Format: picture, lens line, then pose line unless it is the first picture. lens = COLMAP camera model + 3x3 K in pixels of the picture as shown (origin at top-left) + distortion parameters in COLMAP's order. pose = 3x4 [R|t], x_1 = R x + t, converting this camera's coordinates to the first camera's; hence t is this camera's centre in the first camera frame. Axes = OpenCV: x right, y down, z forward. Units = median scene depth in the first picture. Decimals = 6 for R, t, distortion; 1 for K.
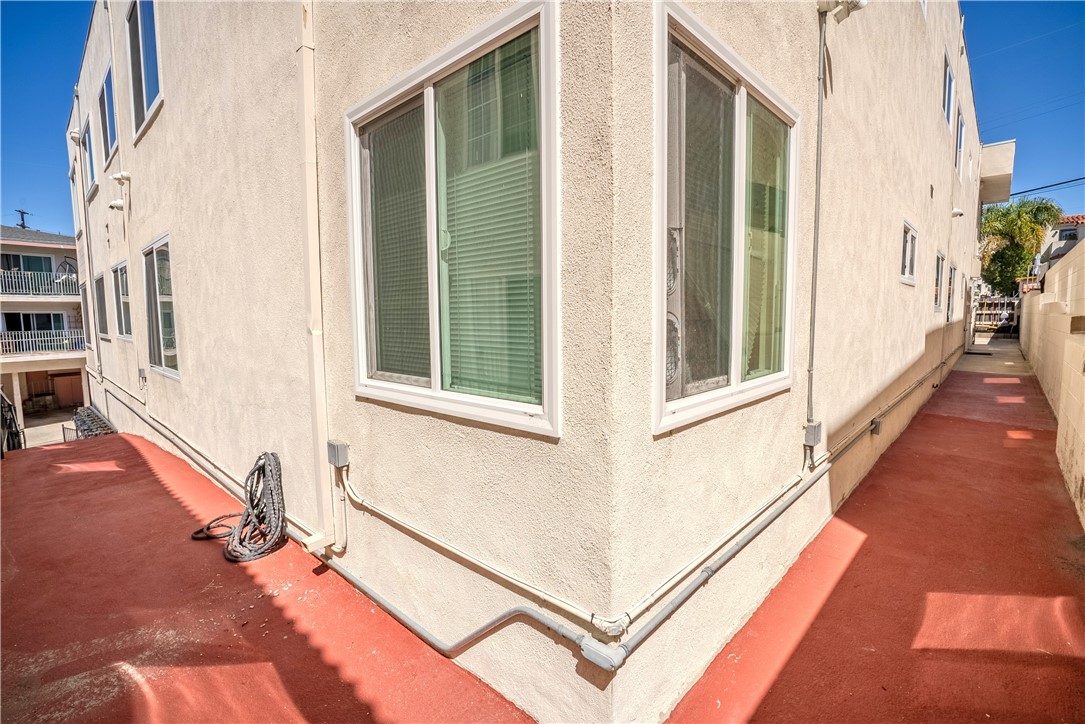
lens RADIAL K [[504.5, 0, 542.9], [0, 504.5, 363.7], [0, 0, 1]] dist [-0.054020, 0.017587]
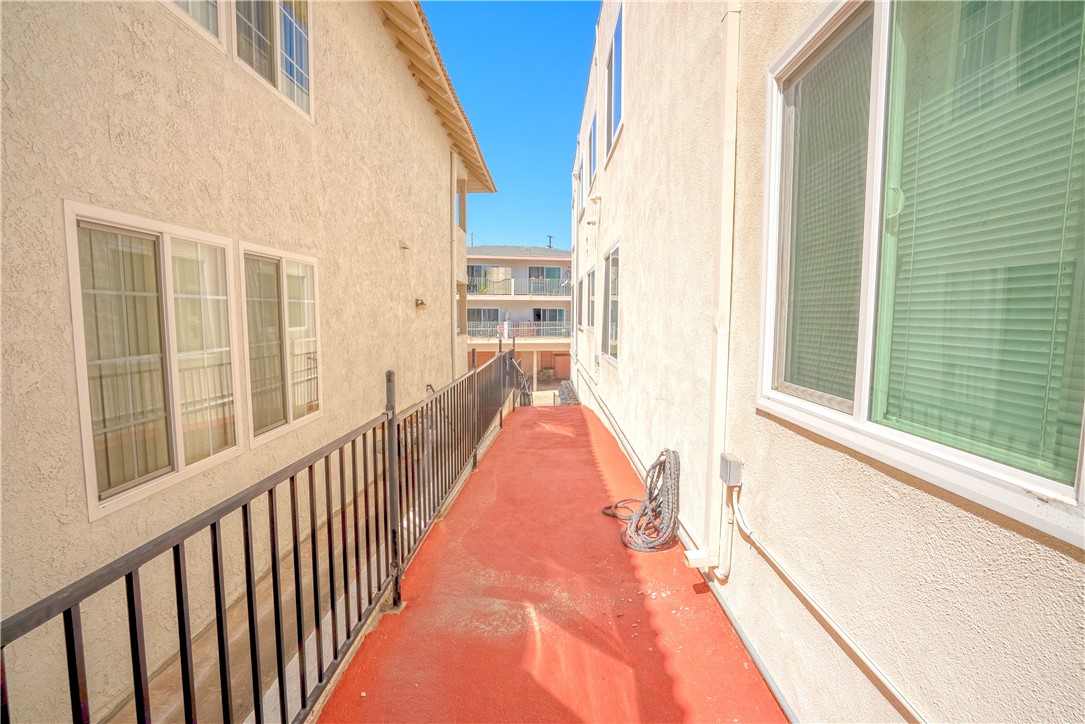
lens RADIAL K [[504.5, 0, 540.6], [0, 504.5, 361.8], [0, 0, 1]] dist [-0.054020, 0.017587]
pose [[0.677013, 0.081606, -0.731432, -0.009829], [-0.083721, 0.995922, 0.033623, -0.008964], [0.731193, 0.038472, 0.681084, 0.130714]]
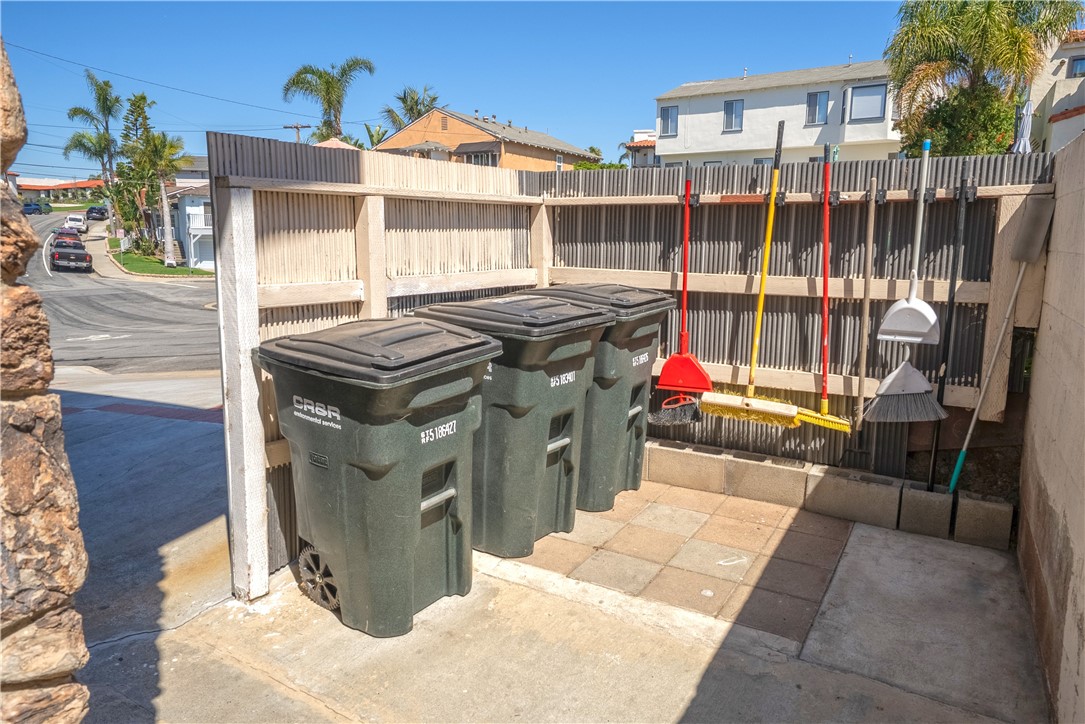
lens RADIAL K [[726.5, 0, 540.3], [0, 726.5, 359.5], [0, 0, 1]] dist [0.003047, 0.001996]
pose [[0.971299, -0.024670, 0.236579, 5.425276], [0.007753, 0.997362, 0.072172, -0.675052], [-0.237735, -0.068266, 0.968928, 5.639520]]
